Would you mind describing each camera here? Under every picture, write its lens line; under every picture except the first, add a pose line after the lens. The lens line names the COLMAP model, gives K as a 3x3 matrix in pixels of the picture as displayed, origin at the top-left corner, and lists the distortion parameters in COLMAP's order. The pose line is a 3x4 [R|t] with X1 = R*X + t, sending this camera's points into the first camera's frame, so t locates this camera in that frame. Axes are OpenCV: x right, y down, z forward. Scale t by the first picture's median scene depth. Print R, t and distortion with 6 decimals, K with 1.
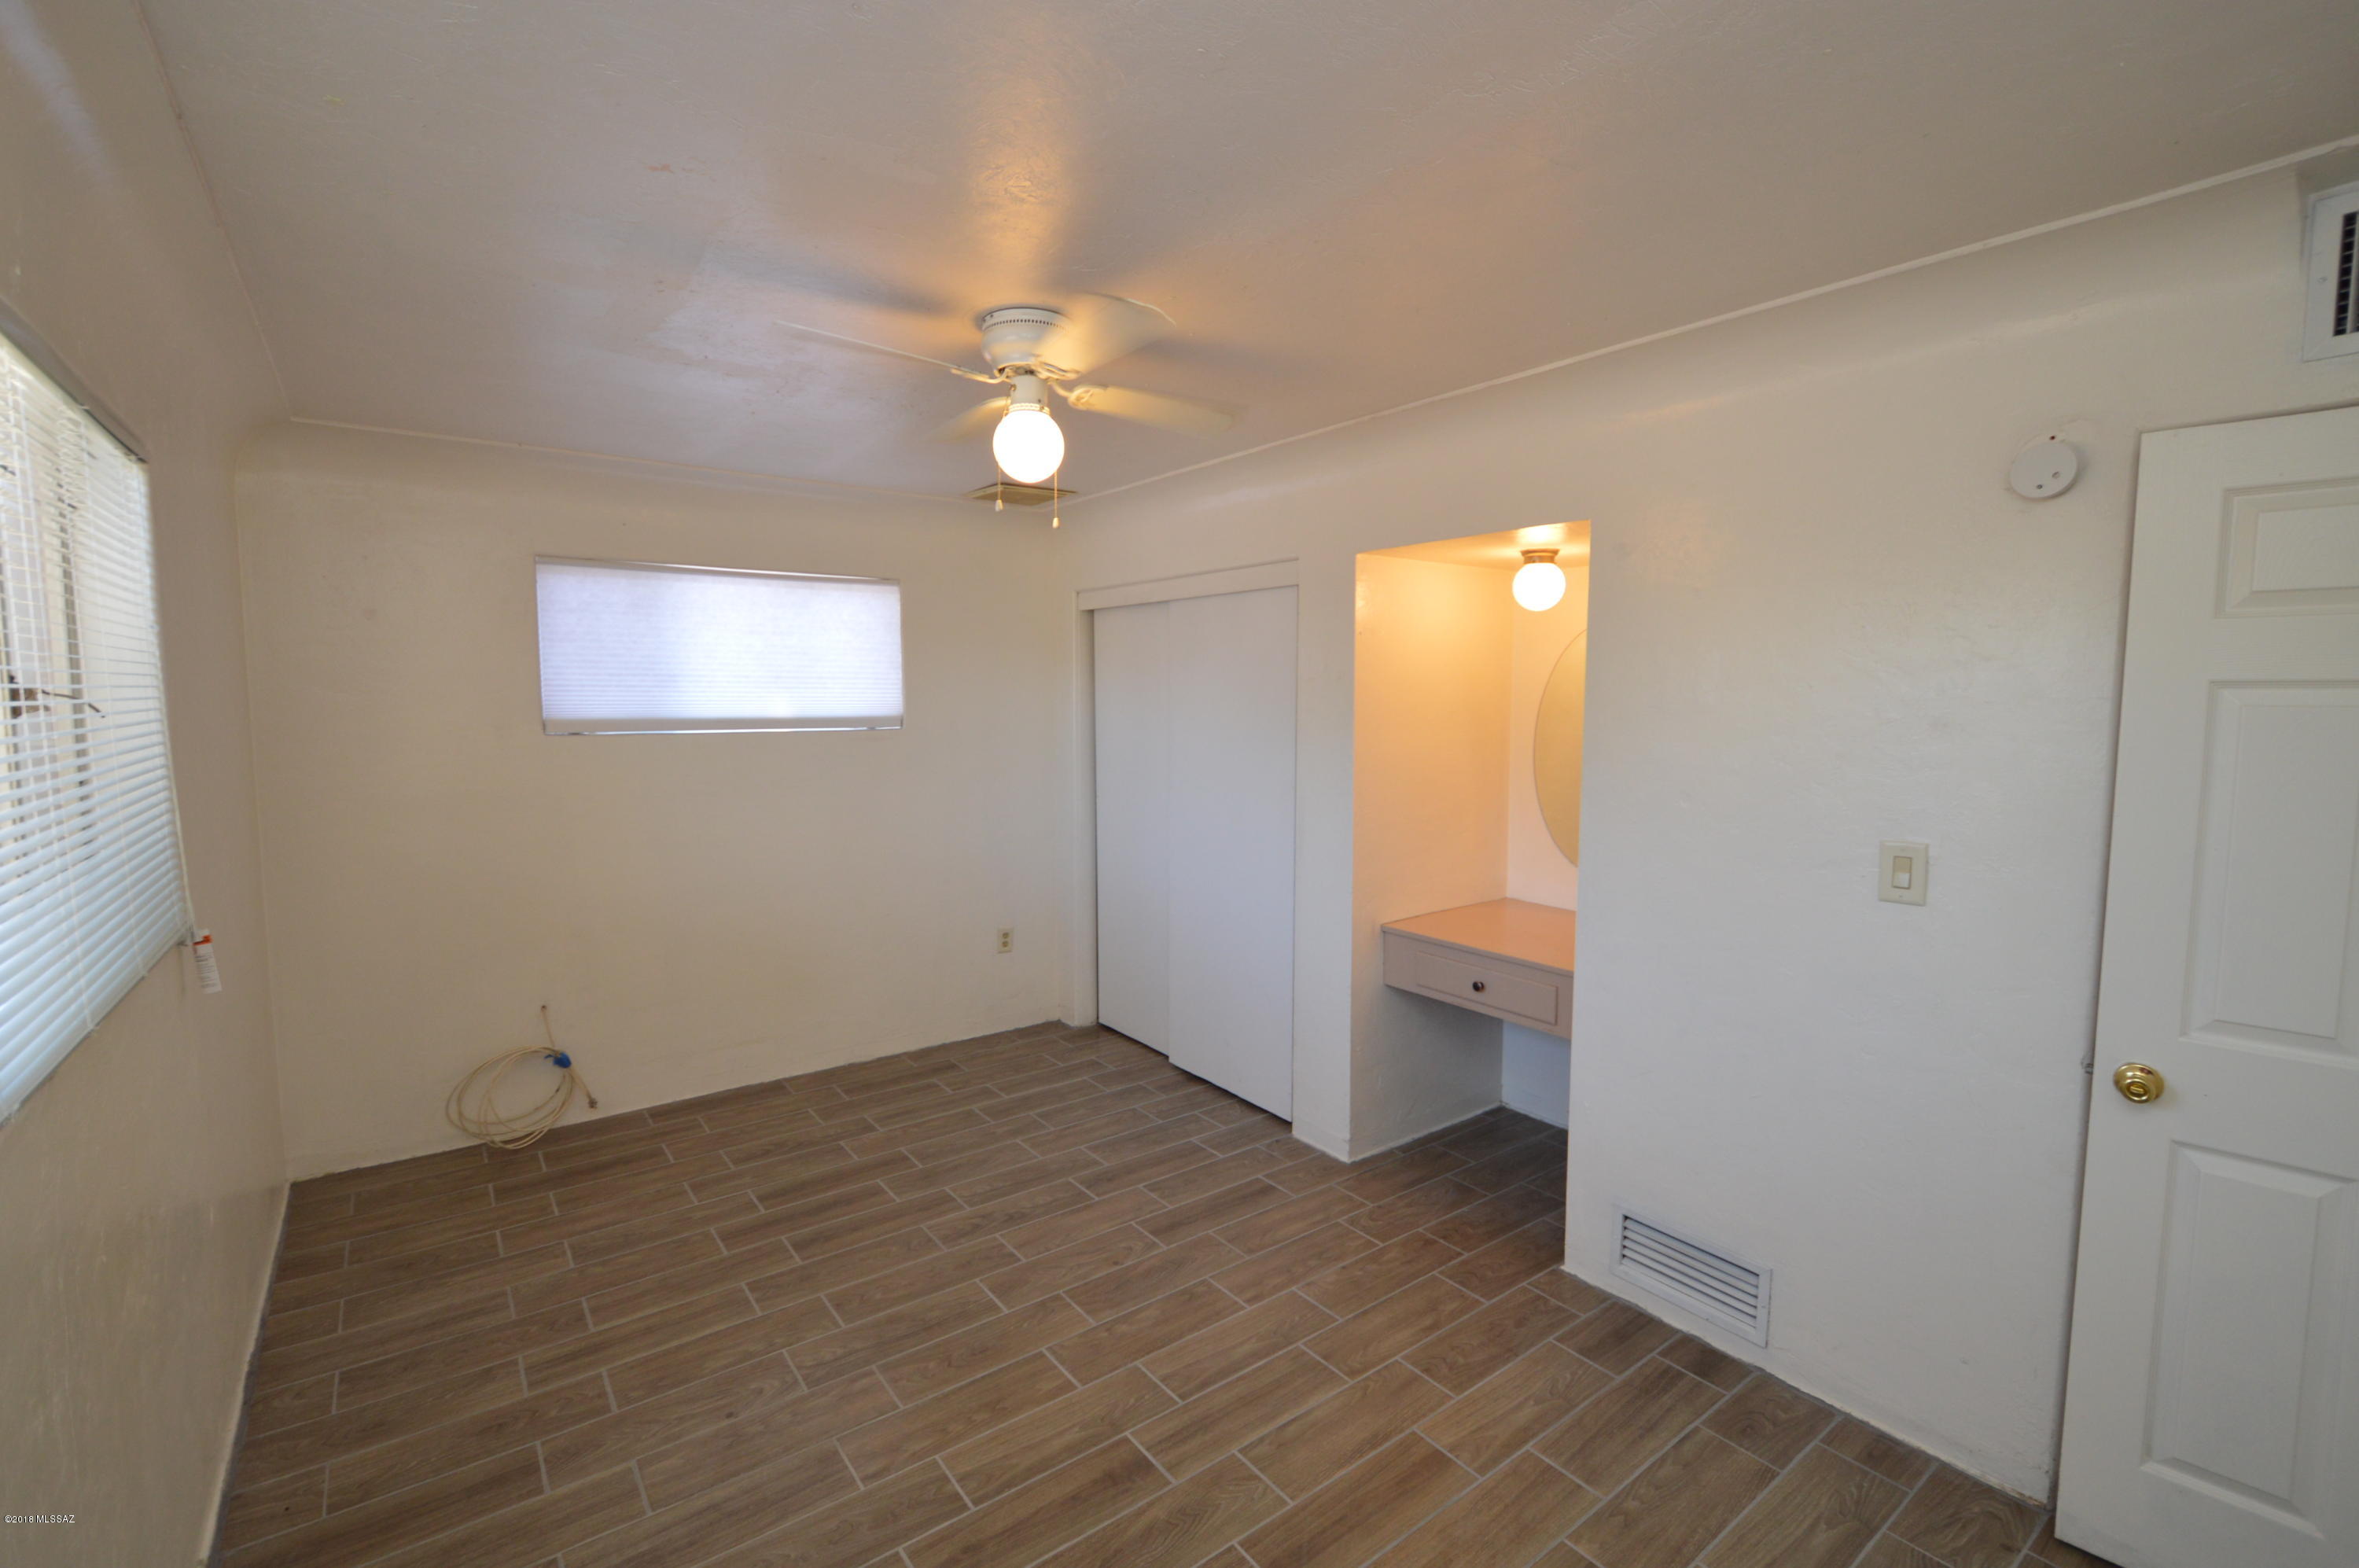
lens RADIAL K [[1046.0, 0, 1196.4], [0, 1046.0, 792.1], [0, 0, 1]] dist [0.003152, -0.005356]
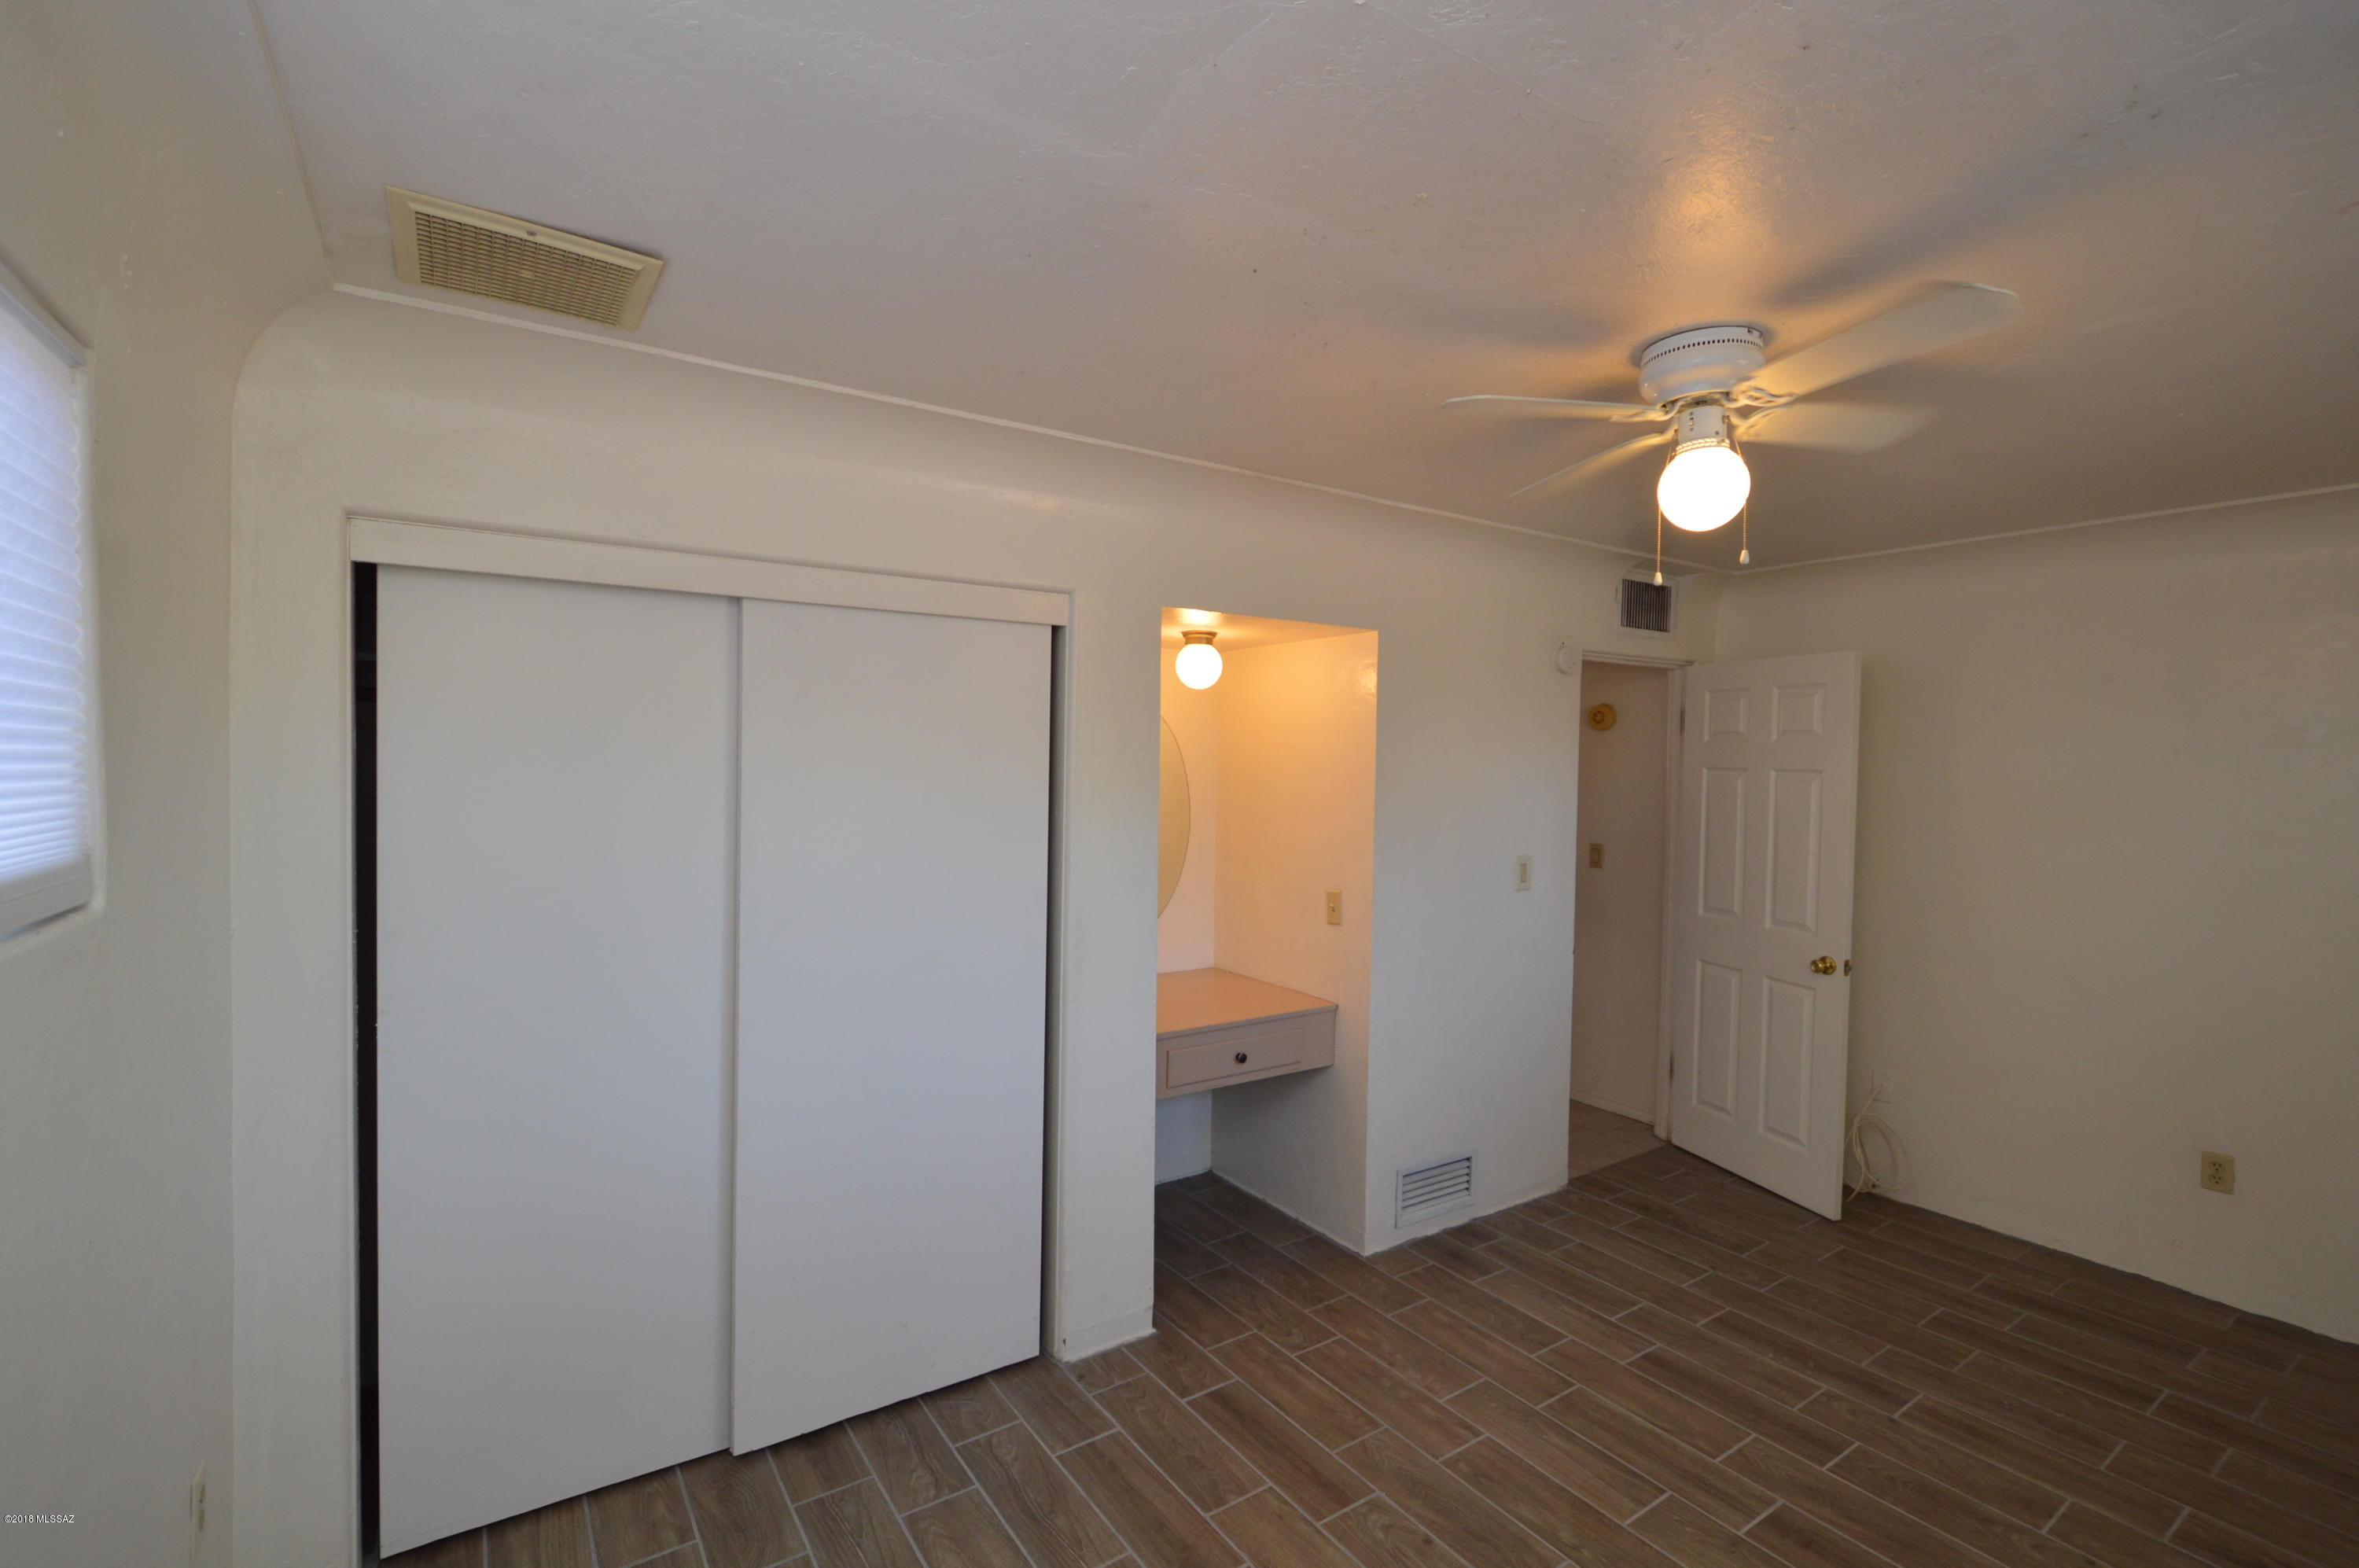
lens RADIAL K [[1046.0, 0, 1199.3], [0, 1046.0, 791.3], [0, 0, 1]] dist [0.003152, -0.005356]
pose [[0.055049, -0.029655, 0.998043, -0.931557], [0.083558, 0.996189, 0.024991, -0.126336], [-0.994981, 0.082019, 0.057317, 1.233905]]
